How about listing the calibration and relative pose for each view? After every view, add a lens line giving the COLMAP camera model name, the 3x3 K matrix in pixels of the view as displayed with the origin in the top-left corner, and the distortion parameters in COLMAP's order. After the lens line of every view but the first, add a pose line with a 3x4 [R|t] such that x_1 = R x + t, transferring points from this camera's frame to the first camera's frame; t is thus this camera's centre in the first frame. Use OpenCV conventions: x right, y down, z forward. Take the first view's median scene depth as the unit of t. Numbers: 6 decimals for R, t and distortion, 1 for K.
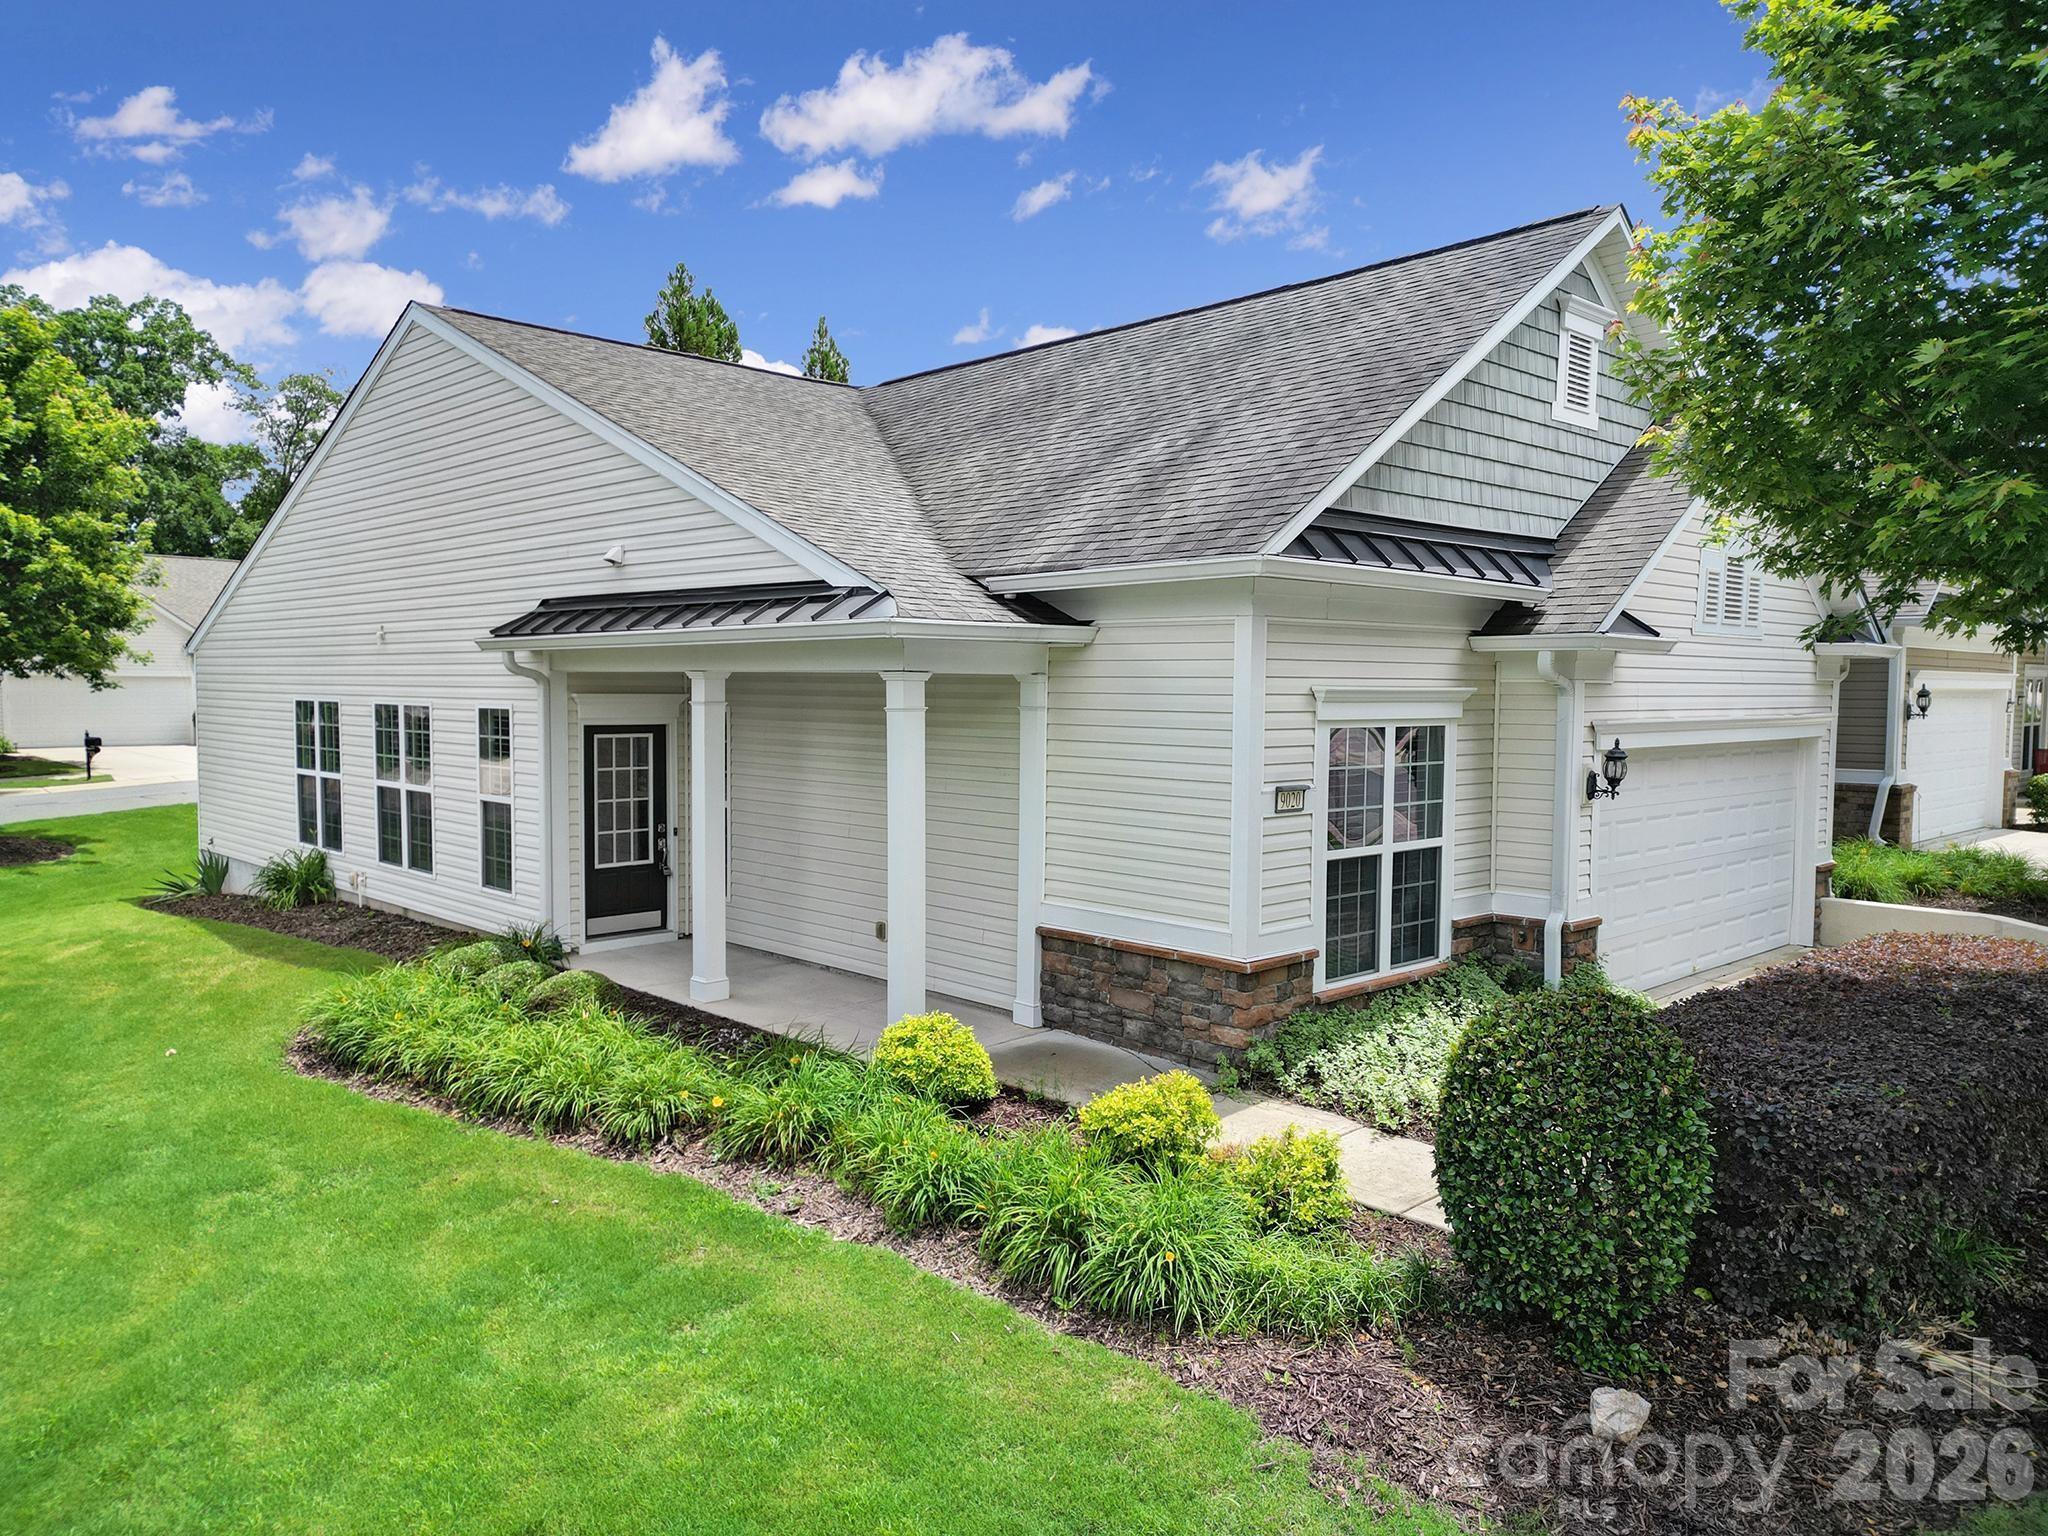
lens RADIAL K [[1402.8, 0, 1026.1], [0, 1402.8, 766.0], [0, 0, 1]] dist [0.038869, -0.037091]
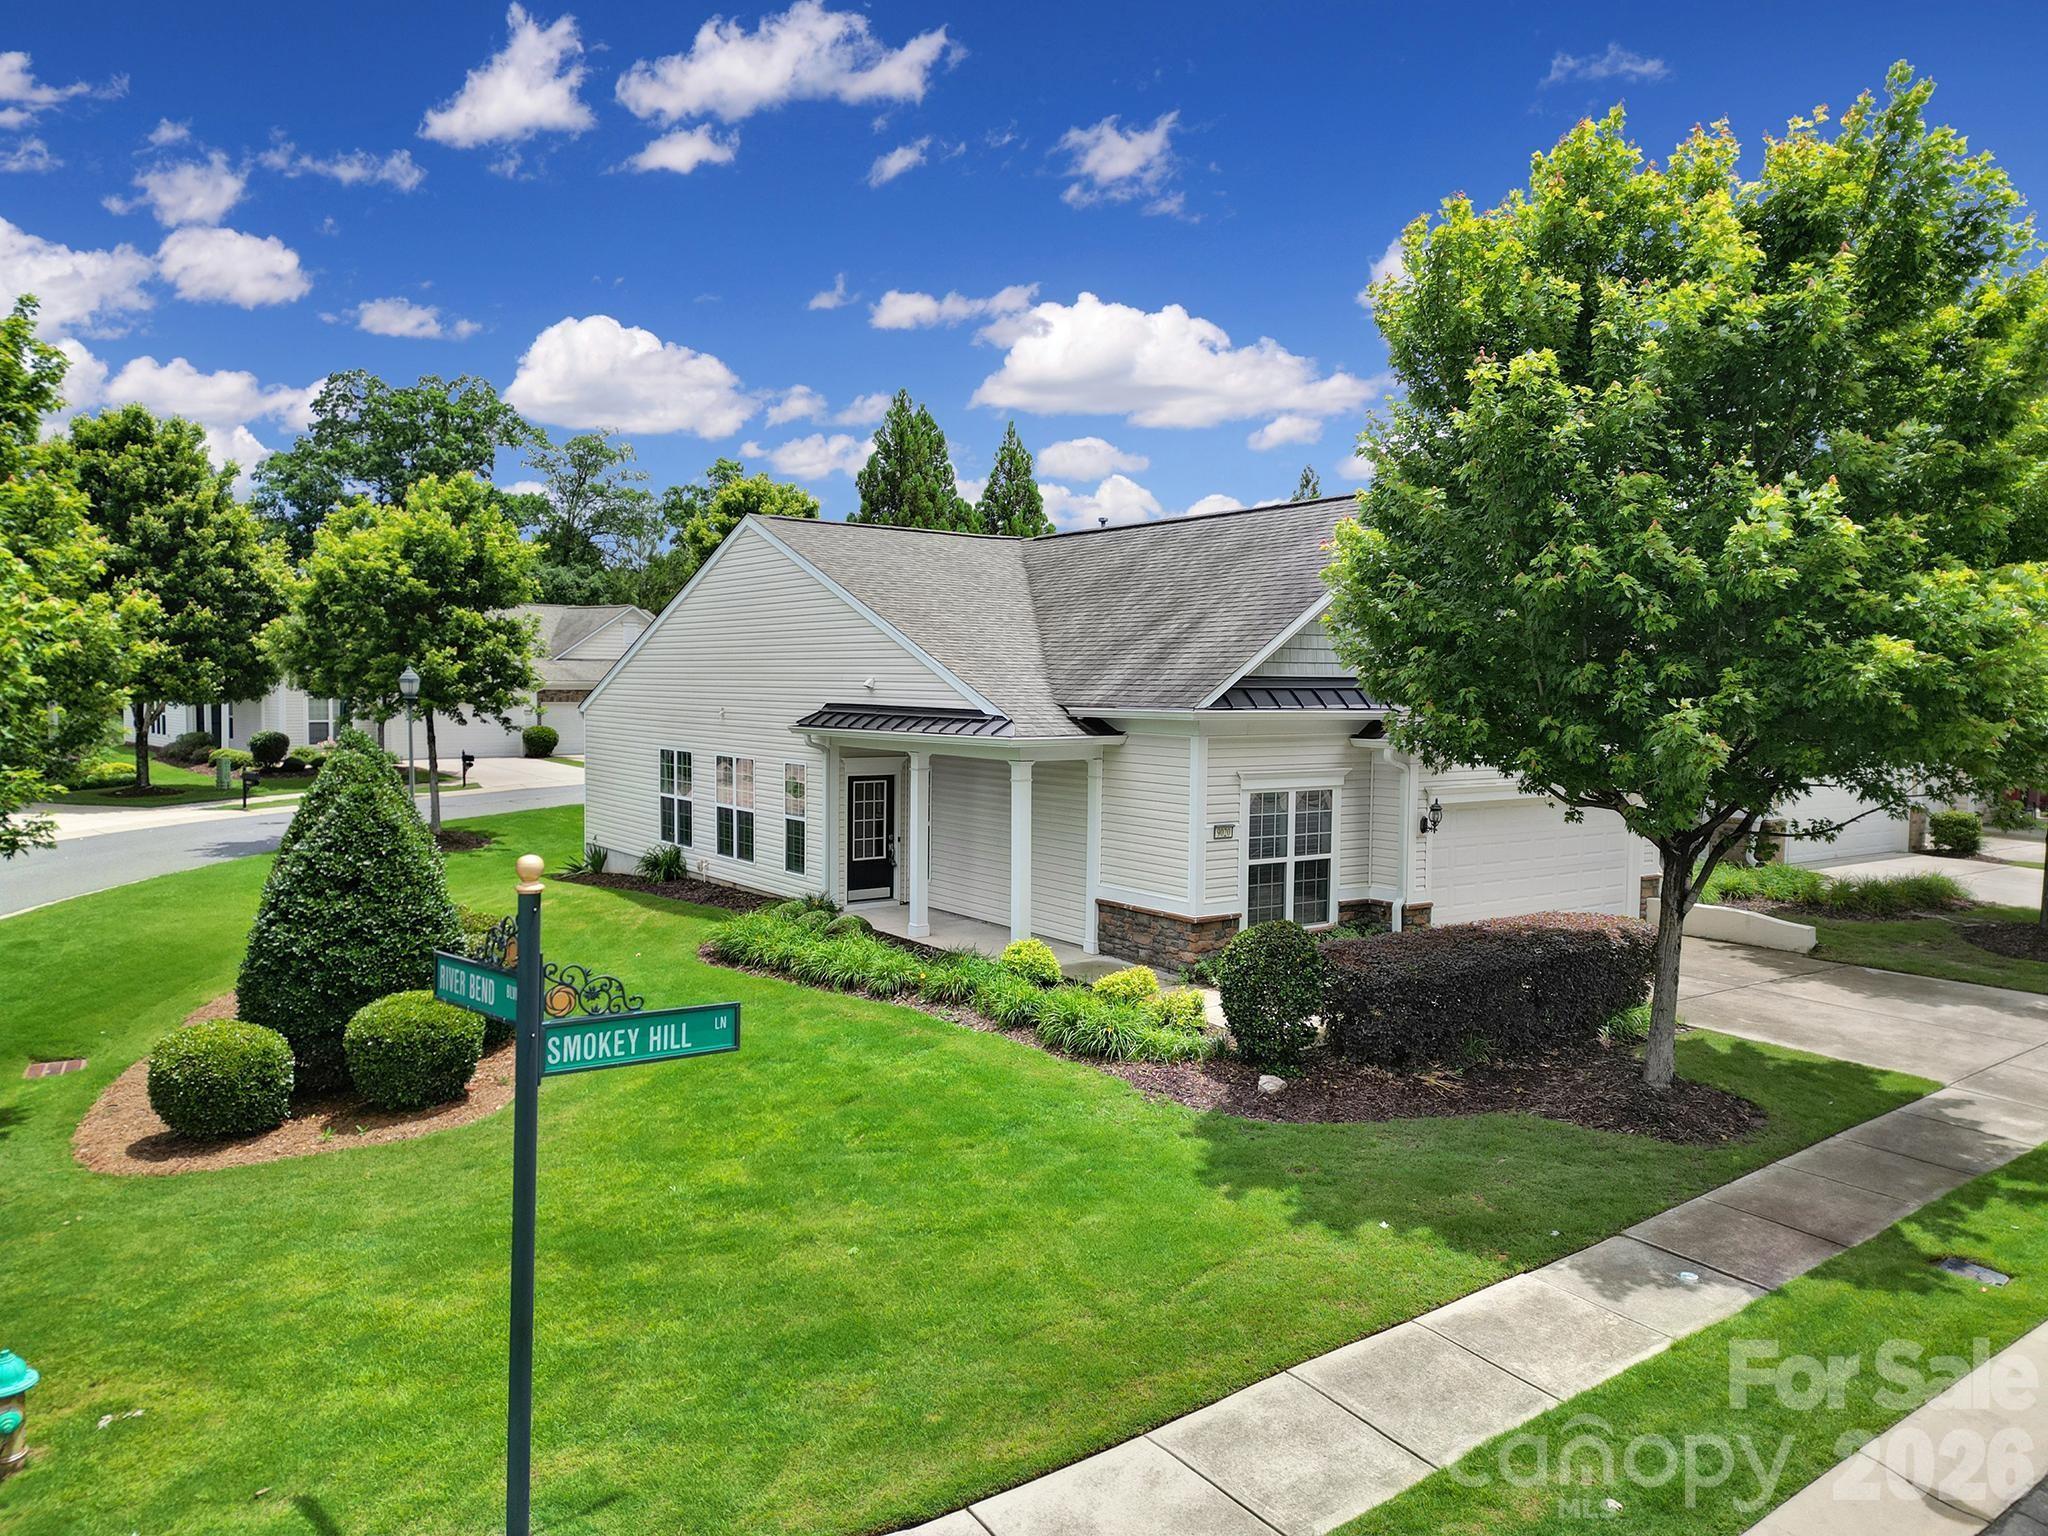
lens RADIAL K [[1402.8, 0, 1021.6], [0, 1402.8, 764.5], [0, 0, 1]] dist [0.038869, -0.037091]
pose [[0.989151, 0.010533, -0.146525, 0.184793], [-0.010613, 0.999944, 0.000237, -0.060649], [0.146519, 0.001321, 0.989207, -0.845090]]
